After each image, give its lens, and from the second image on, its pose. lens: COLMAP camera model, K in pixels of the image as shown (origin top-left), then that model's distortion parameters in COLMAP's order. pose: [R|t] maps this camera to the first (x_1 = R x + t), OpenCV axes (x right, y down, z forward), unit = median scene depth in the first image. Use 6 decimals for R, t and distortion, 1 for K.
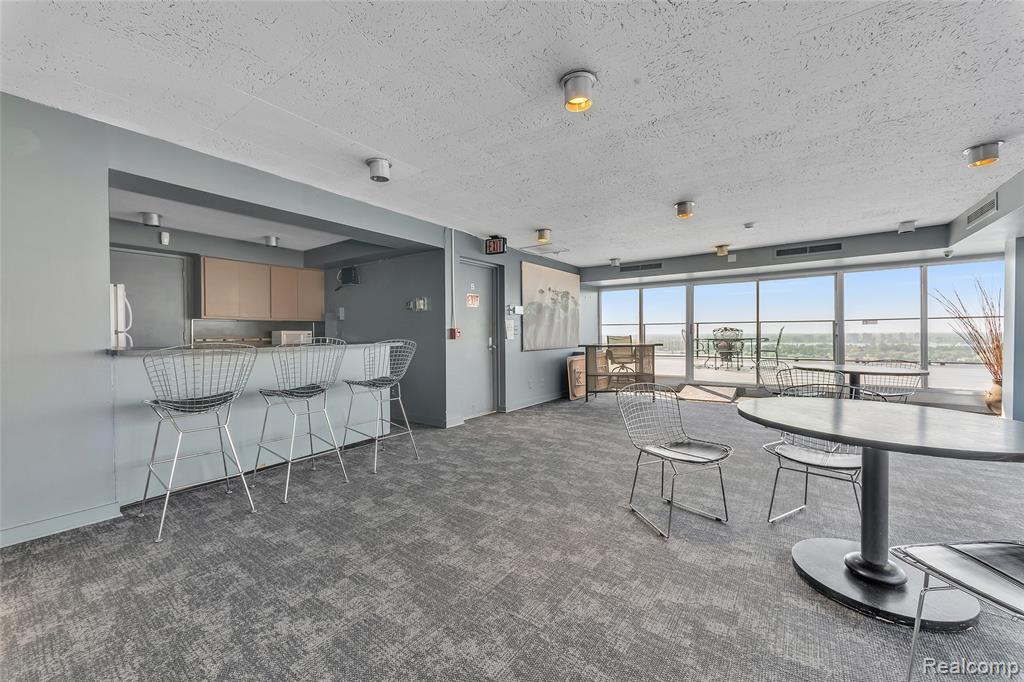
lens RADIAL K [[399.0, 0, 511.1], [0, 399.0, 337.8], [0, 0, 1]] dist [0.005741, -0.000222]
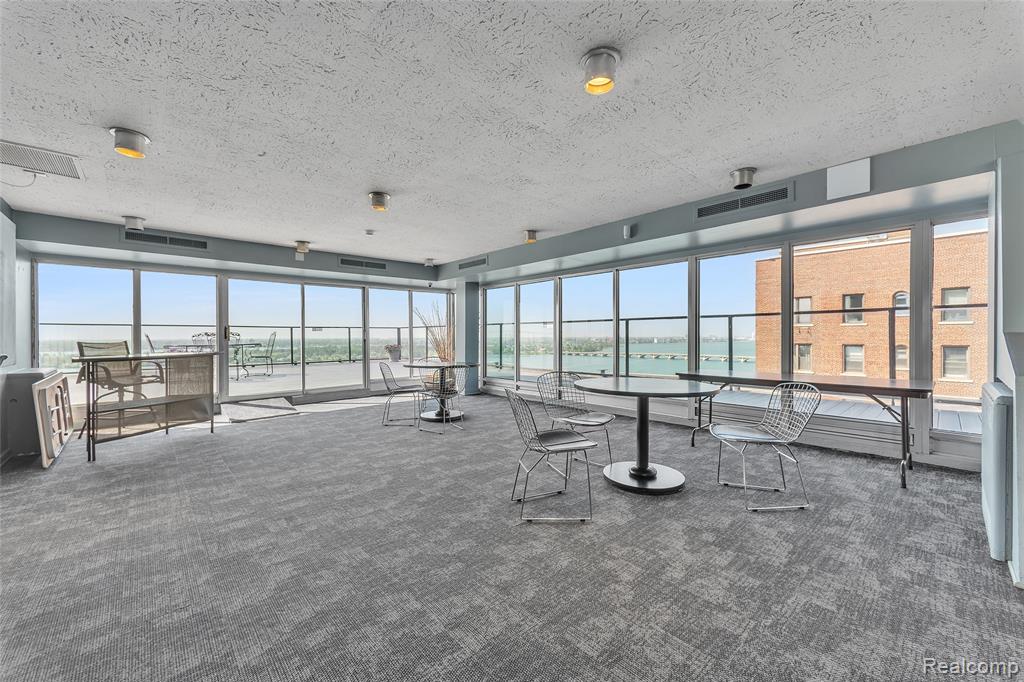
lens RADIAL K [[389.8, 0, 529.6], [0, 389.8, 338.2], [0, 0, 1]] dist [0.005474, -0.000006]
pose [[0.204096, 0.002415, 0.978948, -0.392085], [0.011431, 0.999923, -0.004850, 0.000021], [-0.978884, 0.012180, 0.204052, 0.519030]]
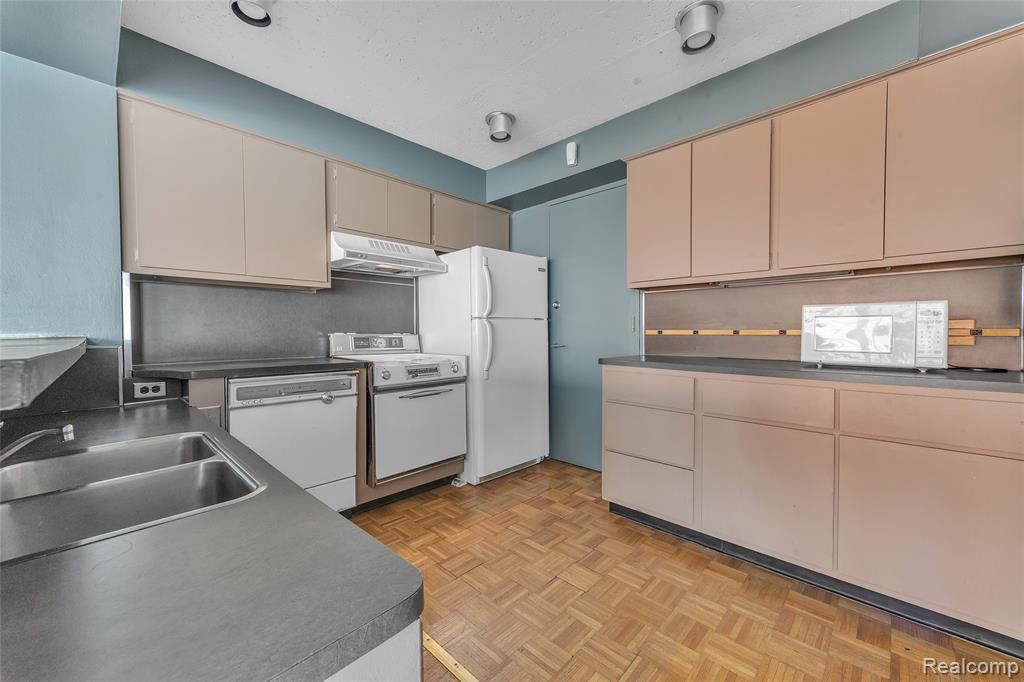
lens RADIAL K [[399.0, 0, 511.1], [0, 399.0, 337.8], [0, 0, 1]] dist [0.005741, -0.000222]
pose [[-0.142302, 0.023278, -0.989550, -0.334436], [-0.005603, 0.999688, 0.024323, 0.002562], [0.989807, 0.009006, -0.142127, 1.198274]]
